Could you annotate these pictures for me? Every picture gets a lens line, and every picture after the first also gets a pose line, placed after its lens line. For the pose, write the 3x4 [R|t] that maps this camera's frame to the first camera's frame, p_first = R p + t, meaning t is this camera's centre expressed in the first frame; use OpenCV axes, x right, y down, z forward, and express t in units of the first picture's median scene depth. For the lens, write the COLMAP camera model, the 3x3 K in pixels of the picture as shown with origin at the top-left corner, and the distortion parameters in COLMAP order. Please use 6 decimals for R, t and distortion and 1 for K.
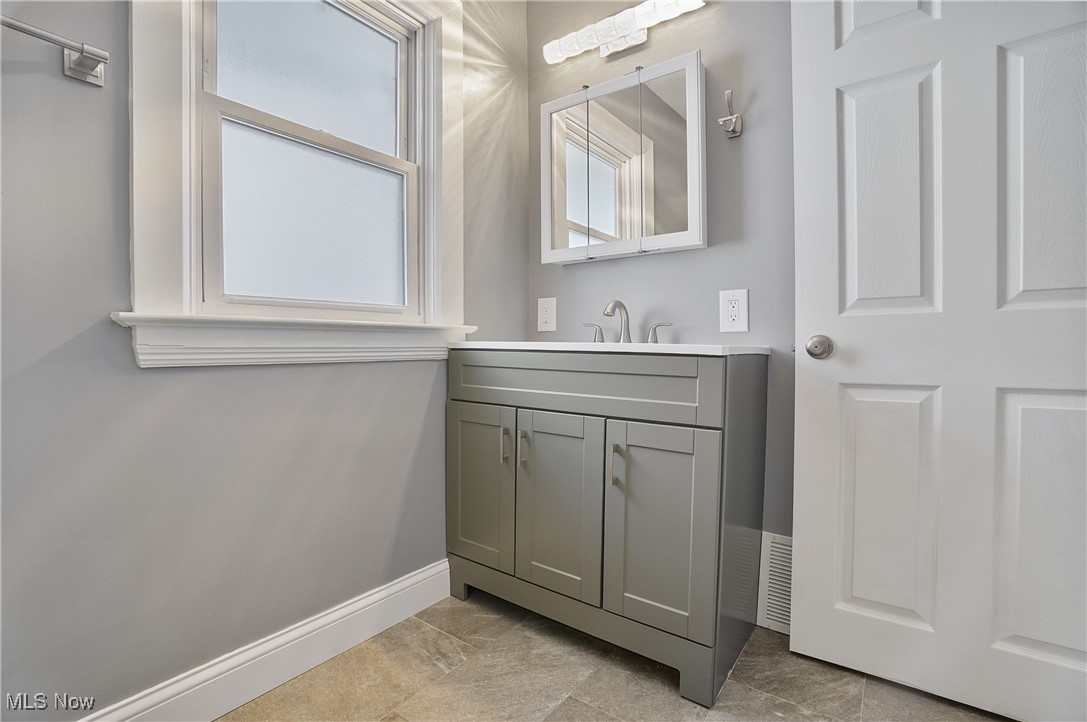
lens RADIAL K [[508.7, 0, 548.8], [0, 508.7, 359.2], [0, 0, 1]] dist [-0.067291, 0.031733]
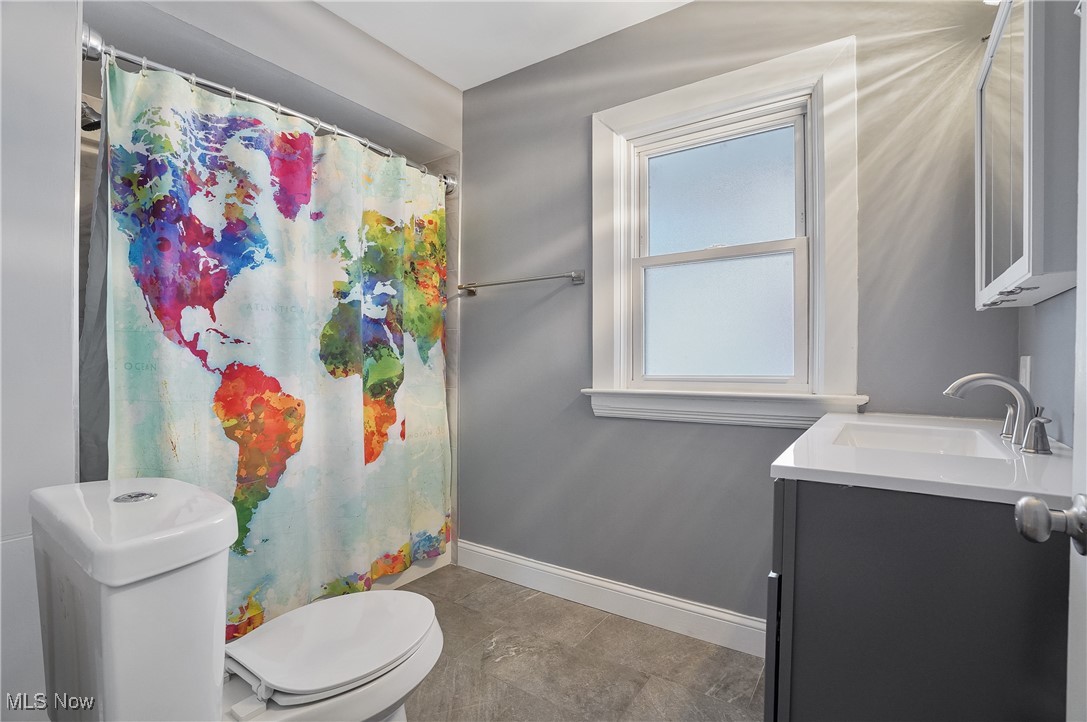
lens RADIAL K [[511.0, 0, 541.2], [0, 511.0, 372.2], [0, 0, 1]] dist [-0.065457, 0.028198]
pose [[0.018656, 0.023949, -0.999539, 0.760667], [-0.019256, 0.999536, 0.023590, -0.126444], [0.999641, 0.018807, 0.019108, 0.450689]]
